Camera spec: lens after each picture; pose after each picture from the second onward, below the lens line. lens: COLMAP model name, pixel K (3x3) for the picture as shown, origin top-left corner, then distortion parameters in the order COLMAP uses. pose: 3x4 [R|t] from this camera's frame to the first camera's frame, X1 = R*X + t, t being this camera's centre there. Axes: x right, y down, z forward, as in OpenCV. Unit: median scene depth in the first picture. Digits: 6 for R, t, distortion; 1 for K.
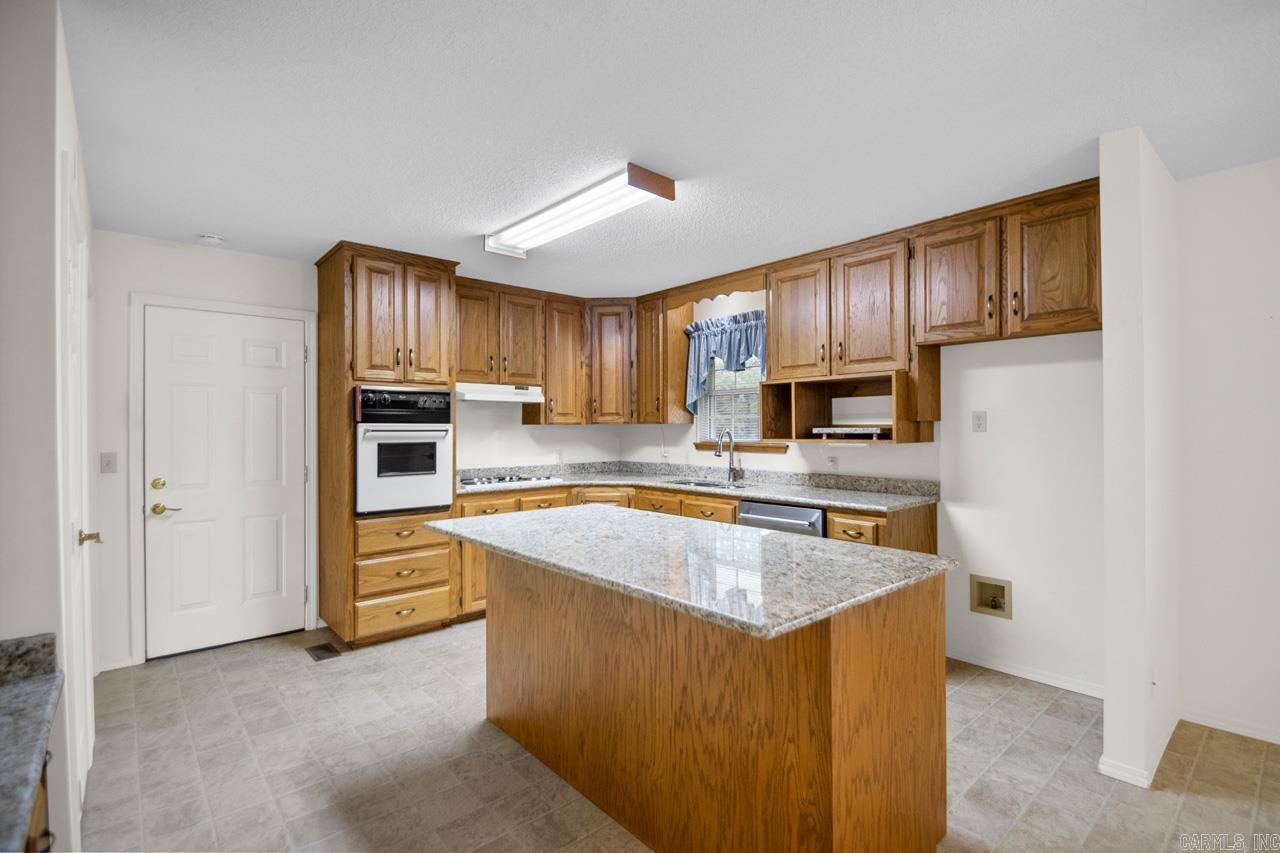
lens RADIAL K [[596.3, 0, 653.7], [0, 596.3, 425.9], [0, 0, 1]] dist [0.011156, -0.012685]
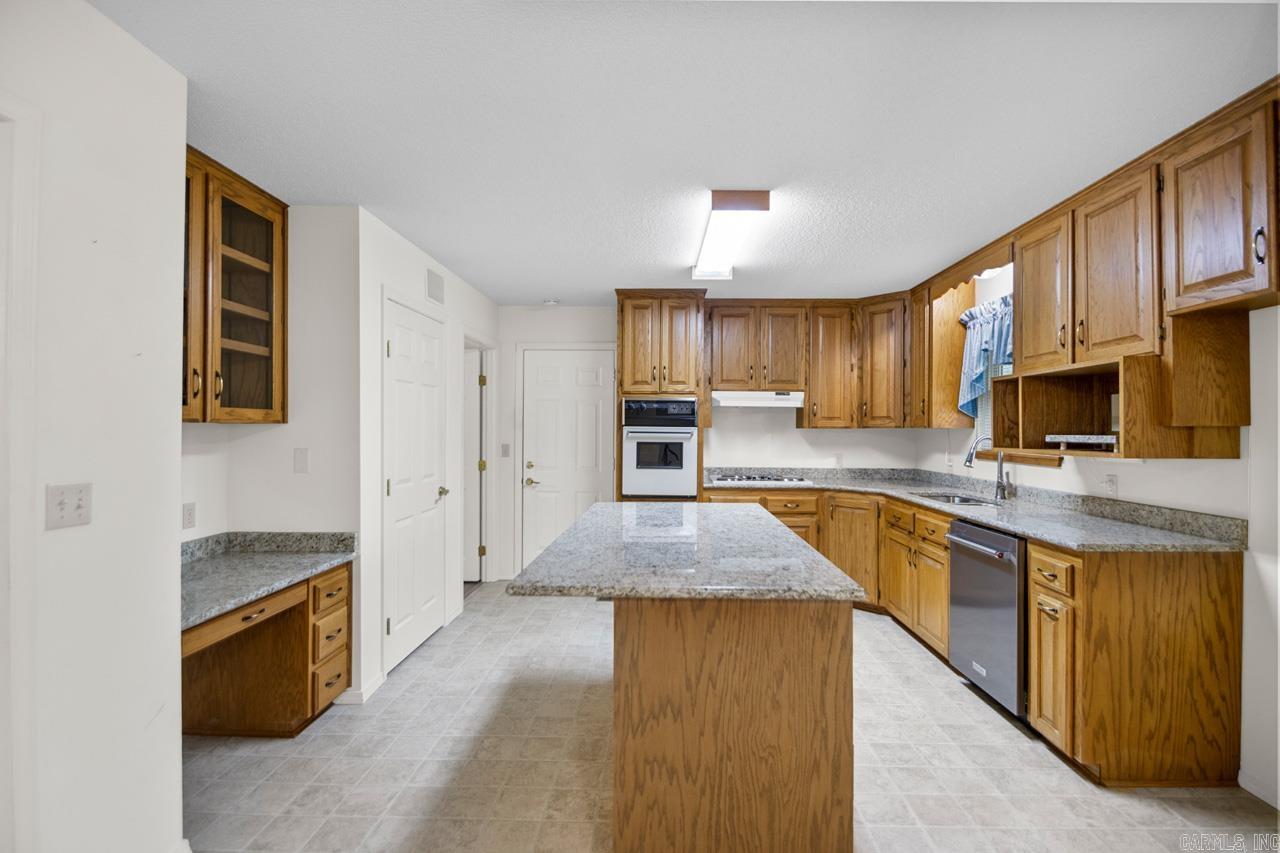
lens RADIAL K [[596.3, 0, 649.1], [0, 596.3, 424.0], [0, 0, 1]] dist [0.011156, -0.012685]
pose [[0.726635, 0.001197, -0.687022, 0.425866], [-0.006194, 0.999969, -0.004809, -0.003683], [0.686995, 0.007750, 0.726620, 0.085093]]
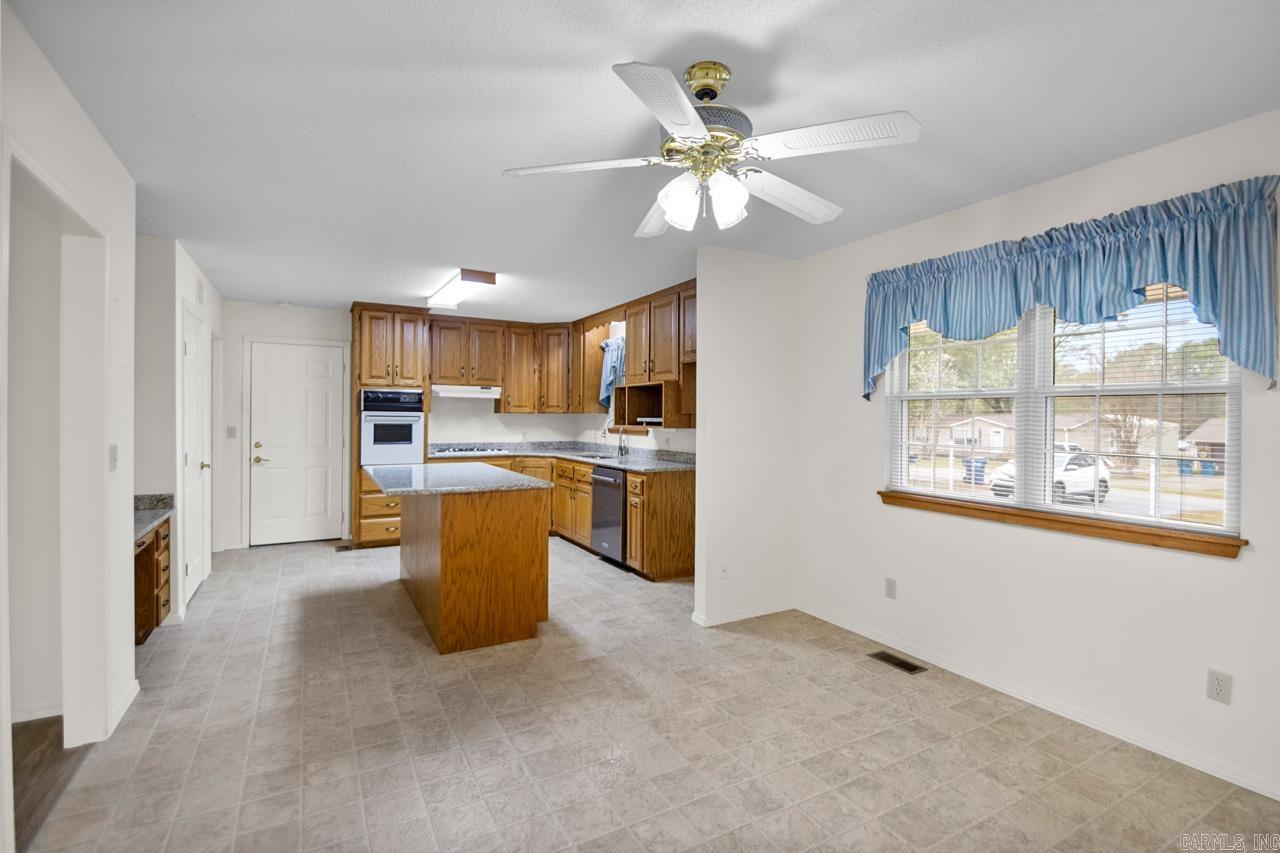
lens RADIAL K [[596.3, 0, 653.7], [0, 596.3, 417.4], [0, 0, 1]] dist [0.011156, -0.012685]
pose [[0.978571, 0.012596, -0.205523, 0.609762], [-0.011726, 0.999916, 0.005450, -0.005949], [0.205574, -0.002923, 0.978637, -0.433123]]
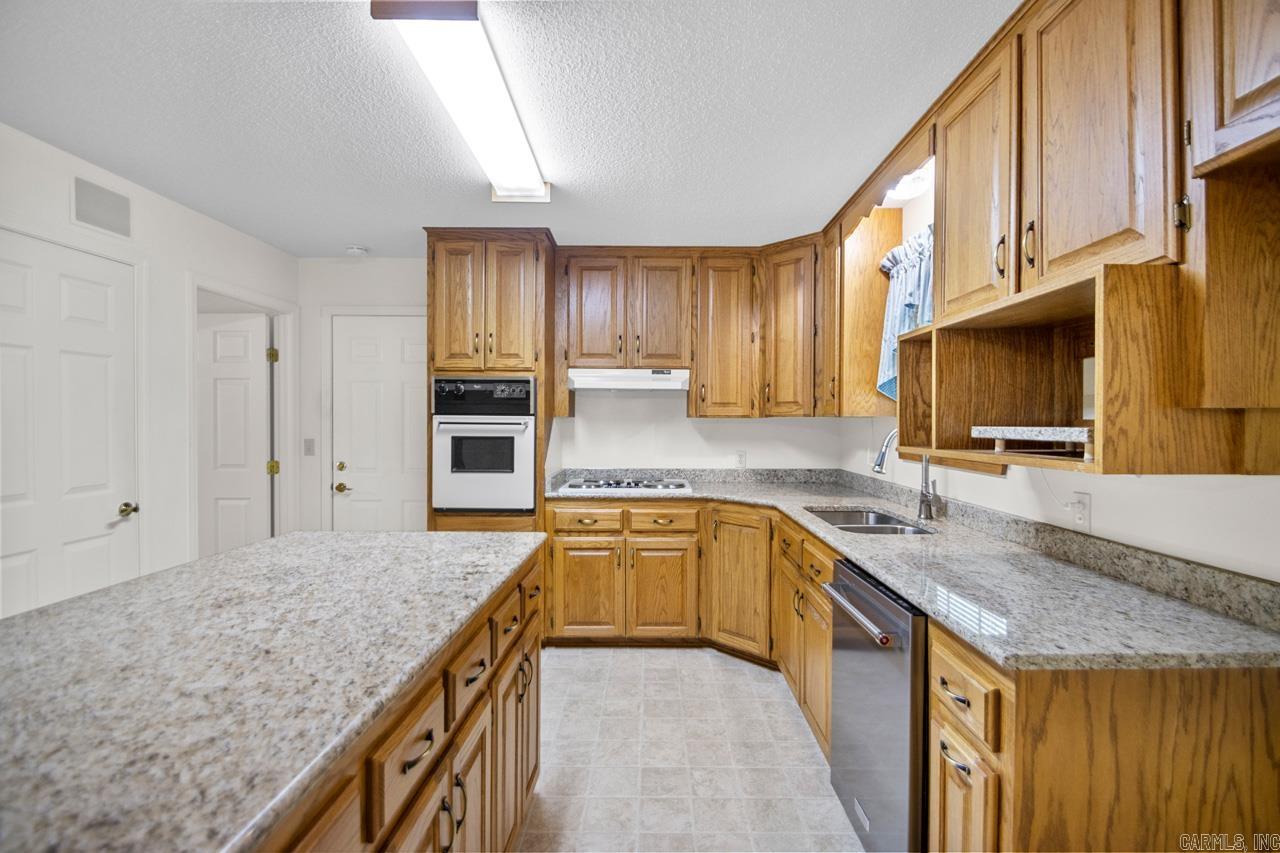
lens RADIAL K [[596.3, 0, 650.2], [0, 596.3, 425.3], [0, 0, 1]] dist [0.011156, -0.012685]
pose [[0.743034, 0.011801, -0.669150, 0.389777], [-0.005215, 0.999916, 0.011844, -0.001215], [0.669234, -0.005310, 0.743033, 0.498361]]
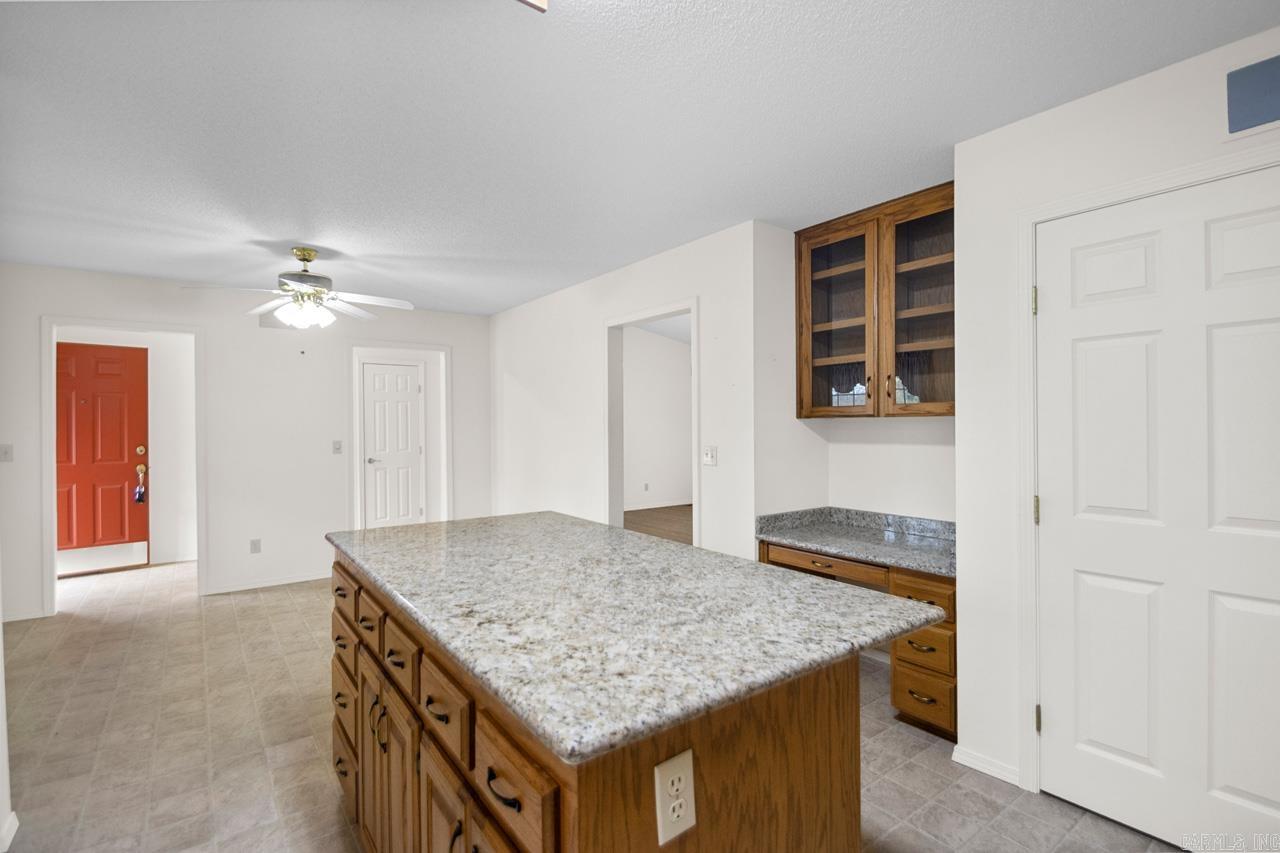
lens RADIAL K [[596.3, 0, 646.6], [0, 596.3, 428.3], [0, 0, 1]] dist [0.011156, -0.012685]
pose [[-0.996487, 0.009871, 0.083158, -0.125230], [0.010321, 0.999934, 0.004979, 0.003224], [-0.083104, 0.005820, -0.996524, 1.070218]]
